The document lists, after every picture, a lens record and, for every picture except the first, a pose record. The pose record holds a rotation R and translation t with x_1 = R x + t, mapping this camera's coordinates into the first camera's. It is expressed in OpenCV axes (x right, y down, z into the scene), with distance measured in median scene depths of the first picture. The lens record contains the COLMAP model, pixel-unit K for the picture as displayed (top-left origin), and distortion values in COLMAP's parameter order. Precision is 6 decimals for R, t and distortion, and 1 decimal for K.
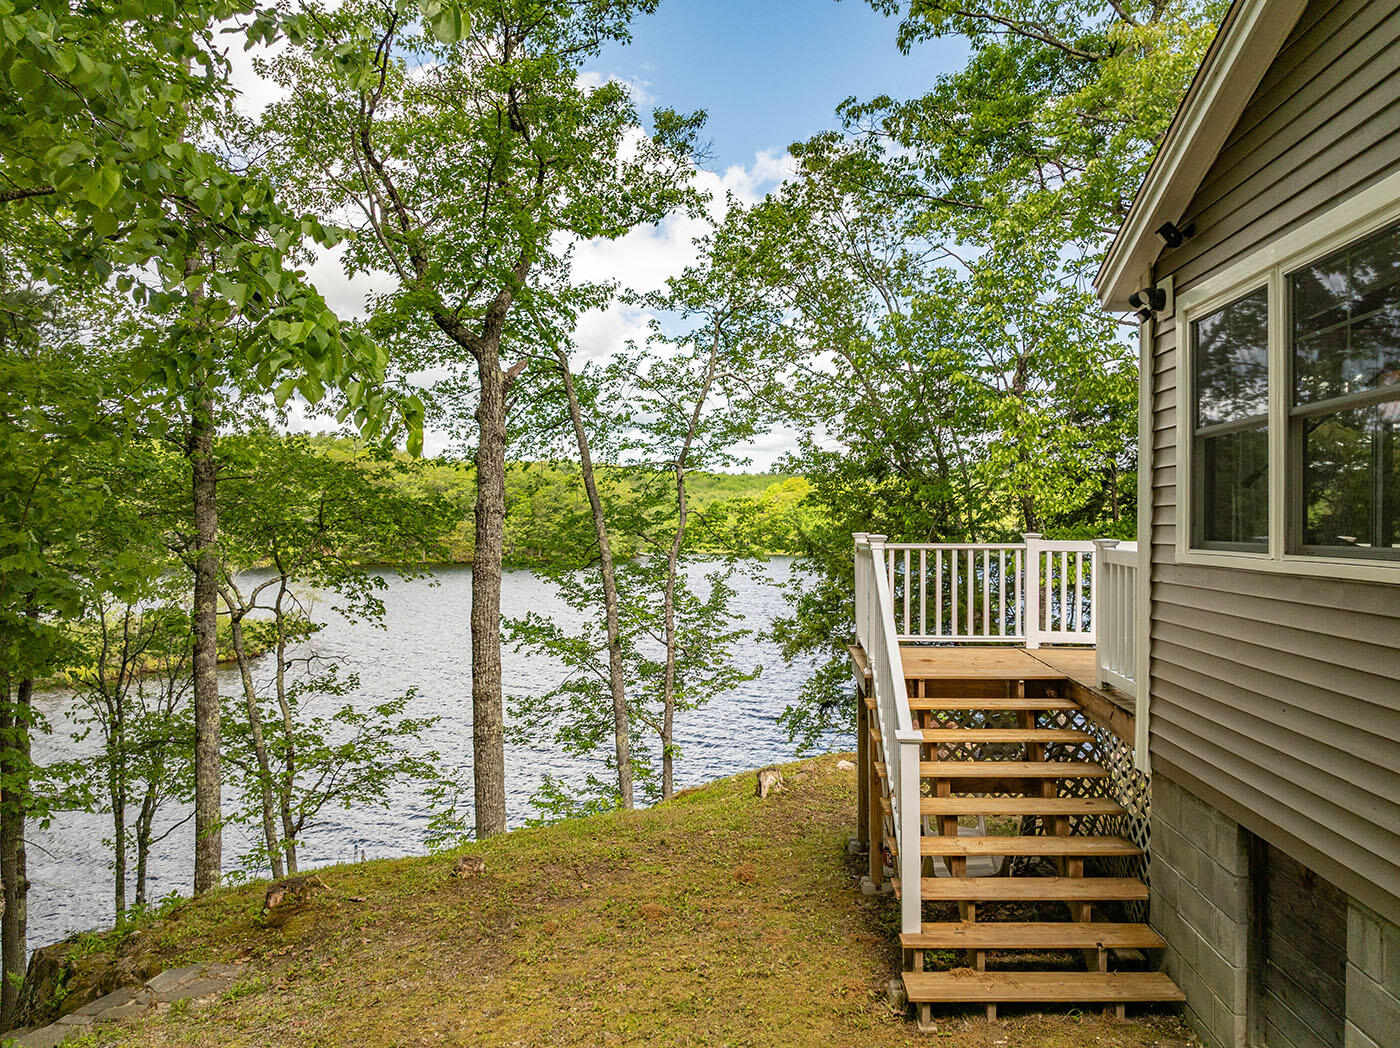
lens RADIAL K [[994.8, 0, 700.0], [0, 994.8, 524.0], [0, 0, 1]] dist [-0.021734, -0.000609]
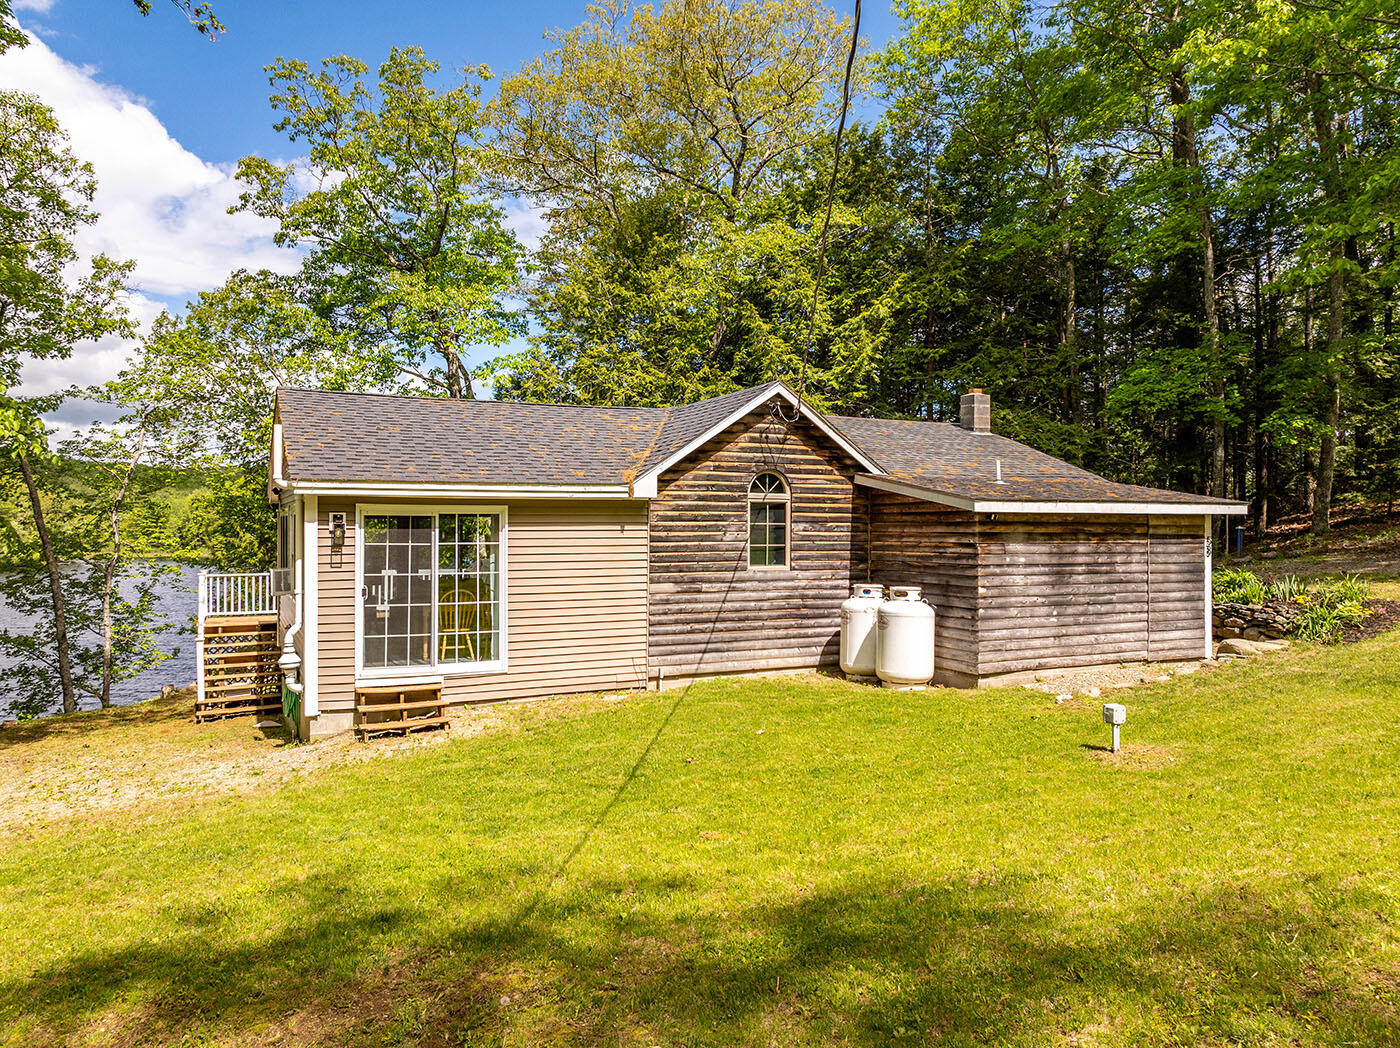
lens RADIAL K [[994.8, 0, 700.0], [0, 994.8, 524.0], [0, 0, 1]] dist [-0.021734, -0.000609]
pose [[0.865758, -0.004055, 0.500447, -0.001498], [0.001178, 0.999981, 0.006066, -0.045776], [-0.500462, -0.004662, 0.865746, -0.636675]]
